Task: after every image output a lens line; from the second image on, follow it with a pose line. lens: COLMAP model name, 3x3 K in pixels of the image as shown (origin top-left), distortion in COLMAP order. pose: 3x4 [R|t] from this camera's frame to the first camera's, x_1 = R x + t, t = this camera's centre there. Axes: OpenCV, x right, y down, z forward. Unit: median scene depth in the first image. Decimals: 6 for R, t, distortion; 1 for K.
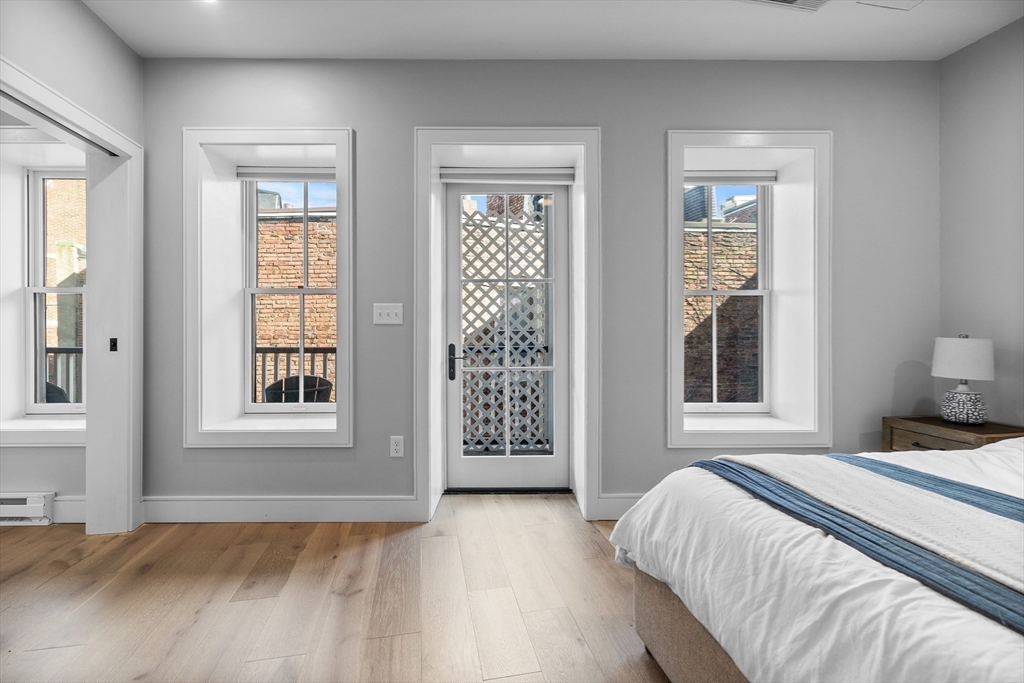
lens RADIAL K [[435.2, 0, 511.8], [0, 435.2, 332.0], [0, 0, 1]] dist [0.003250, -0.001615]
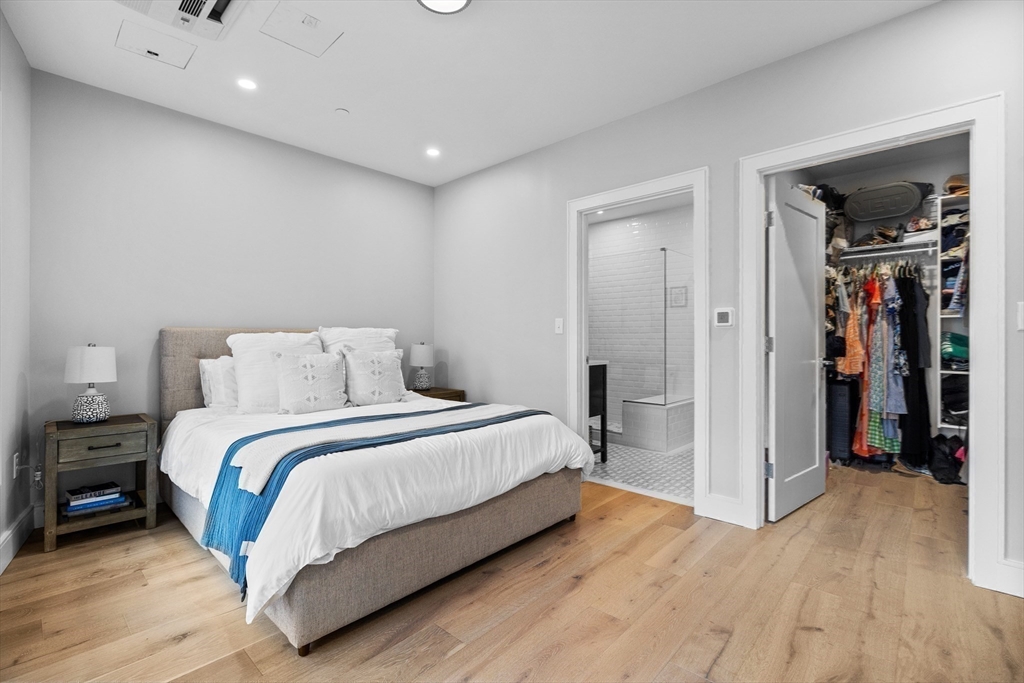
lens RADIAL K [[459.1, 0, 512.4], [0, 459.1, 341.1], [0, 0, 1]] dist [-0.000723, -0.000040]
pose [[-0.590868, -0.002364, 0.806764, -0.510035], [0.000466, 0.999995, 0.003271, -0.003709], [-0.806768, 0.002309, -0.590864, 0.751615]]
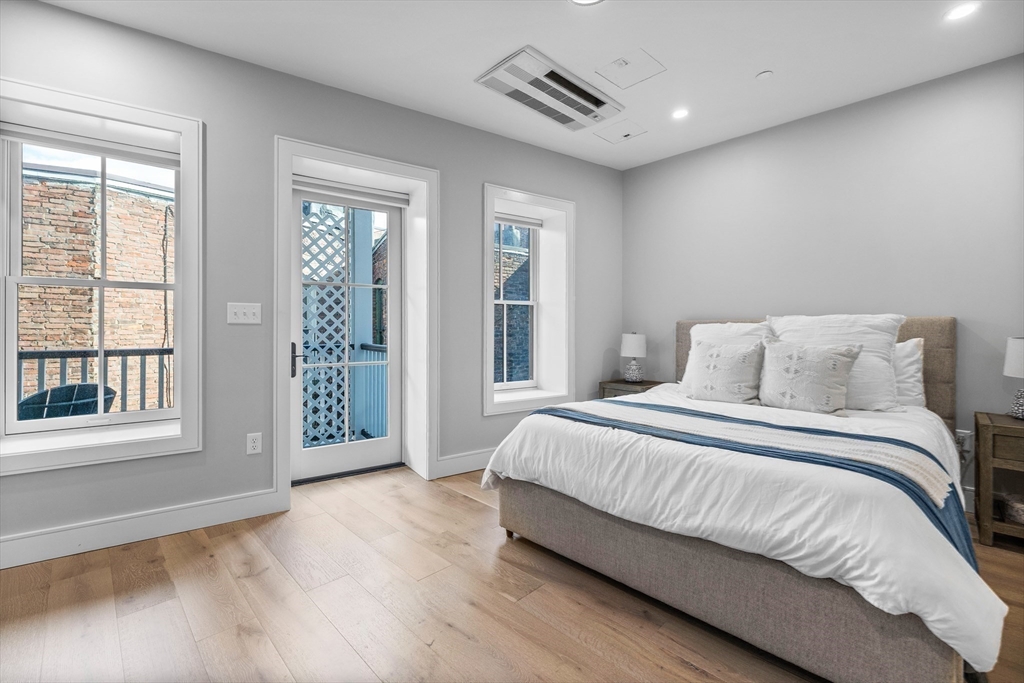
lens RADIAL K [[435.2, 0, 508.2], [0, 435.2, 333.6], [0, 0, 1]] dist [0.003250, -0.001615]
pose [[0.836100, -0.004963, 0.548555, -0.327007], [0.000252, 0.999962, 0.008664, -0.003877], [-0.548577, -0.007106, 0.836070, -0.180270]]
